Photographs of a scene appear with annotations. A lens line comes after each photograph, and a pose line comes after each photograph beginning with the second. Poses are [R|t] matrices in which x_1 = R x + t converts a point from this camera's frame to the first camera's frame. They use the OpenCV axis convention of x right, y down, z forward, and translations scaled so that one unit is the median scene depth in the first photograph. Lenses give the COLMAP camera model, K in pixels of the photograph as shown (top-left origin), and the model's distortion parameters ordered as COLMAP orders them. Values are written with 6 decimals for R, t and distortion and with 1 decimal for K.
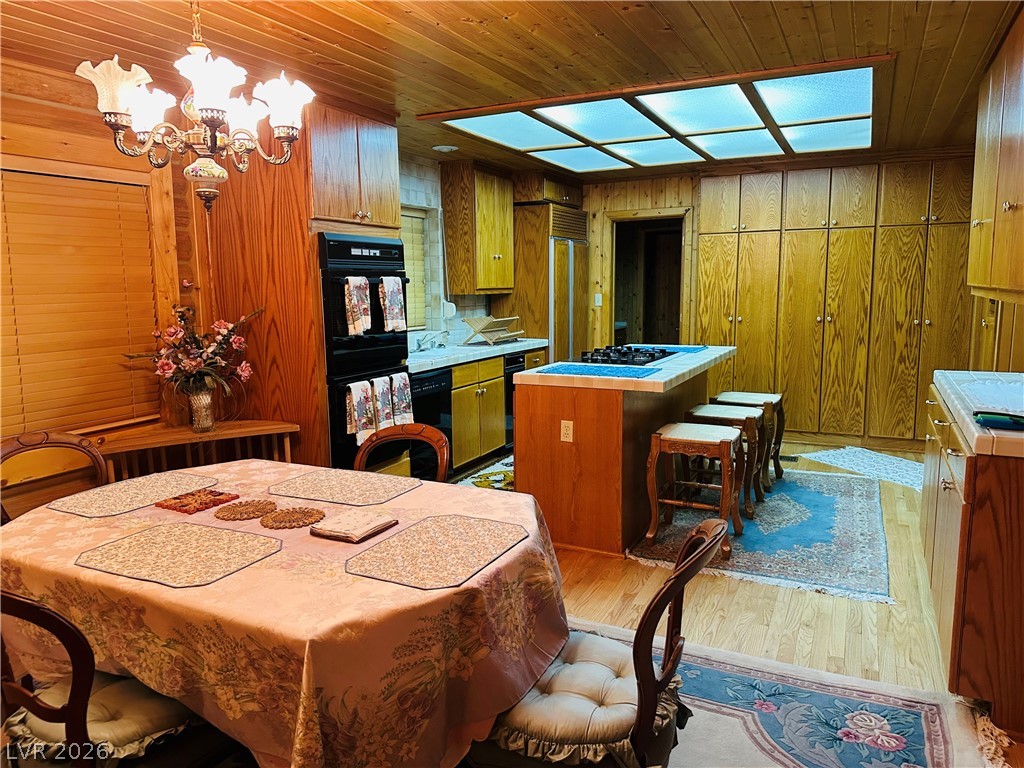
lens RADIAL K [[712.3, 0, 510.9], [0, 712.3, 387.8], [0, 0, 1]] dist [0.080365, -0.102257]
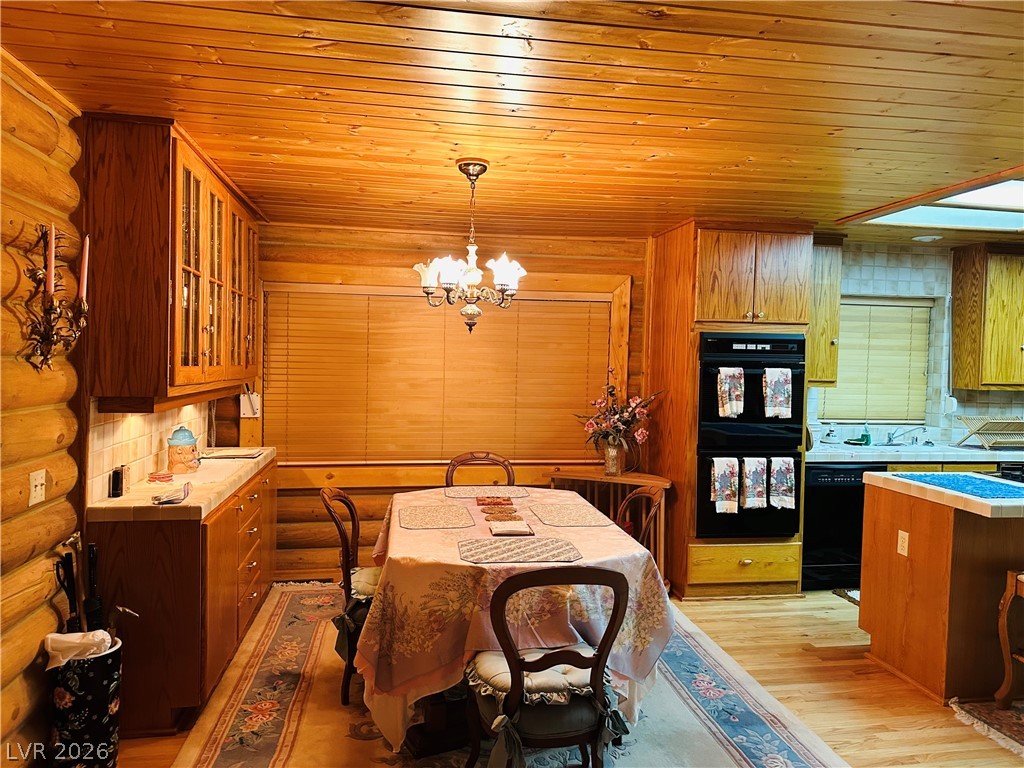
lens RADIAL K [[712.3, 0, 505.0], [0, 712.3, 377.1], [0, 0, 1]] dist [0.080365, -0.102257]
pose [[0.576202, 0.047723, -0.815913, 0.396654], [-0.147927, 0.987896, -0.046685, -0.022674], [0.803809, 0.147596, 0.576287, 0.020577]]
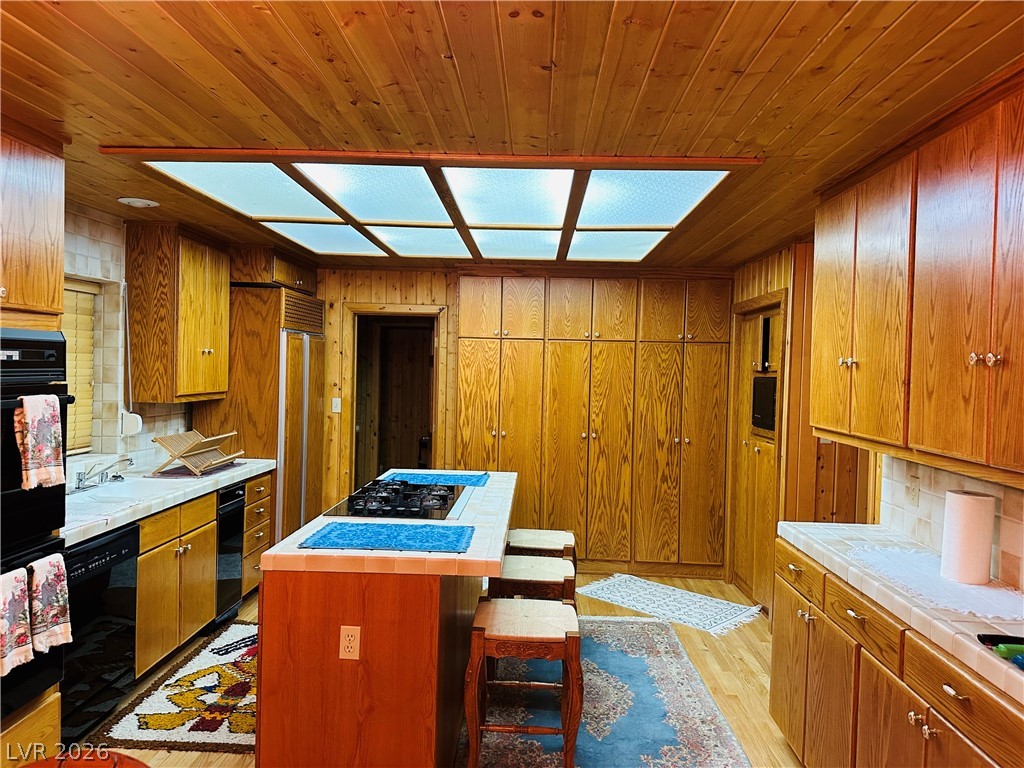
lens RADIAL K [[712.3, 0, 507.7], [0, 712.3, 383.2], [0, 0, 1]] dist [0.080365, -0.102257]
pose [[0.912817, 0.026467, 0.407509, -0.047297], [0.022606, 0.993092, -0.115137, -0.070701], [-0.407742, 0.114311, 0.905914, 0.241991]]
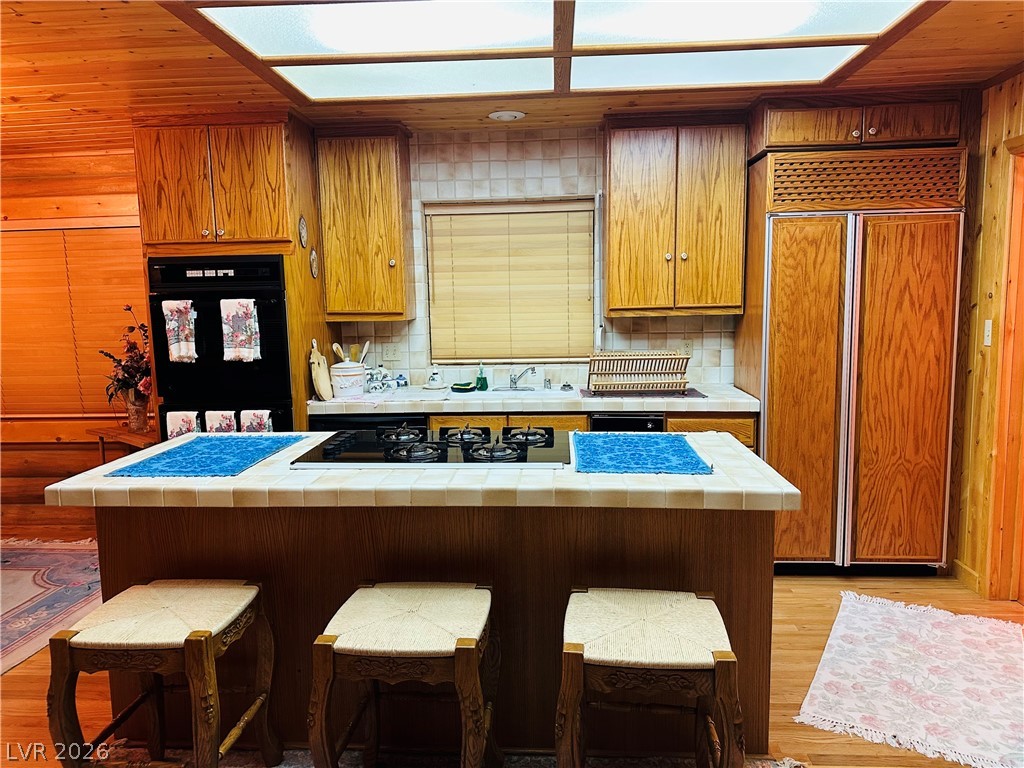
lens RADIAL K [[712.3, 0, 515.2], [0, 712.3, 382.5], [0, 0, 1]] dist [0.080365, -0.102257]
pose [[0.381297, 0.113779, -0.917424, 0.628986], [-0.119775, 0.990113, 0.073013, -0.128016], [0.916660, 0.082045, 0.391155, 0.782494]]
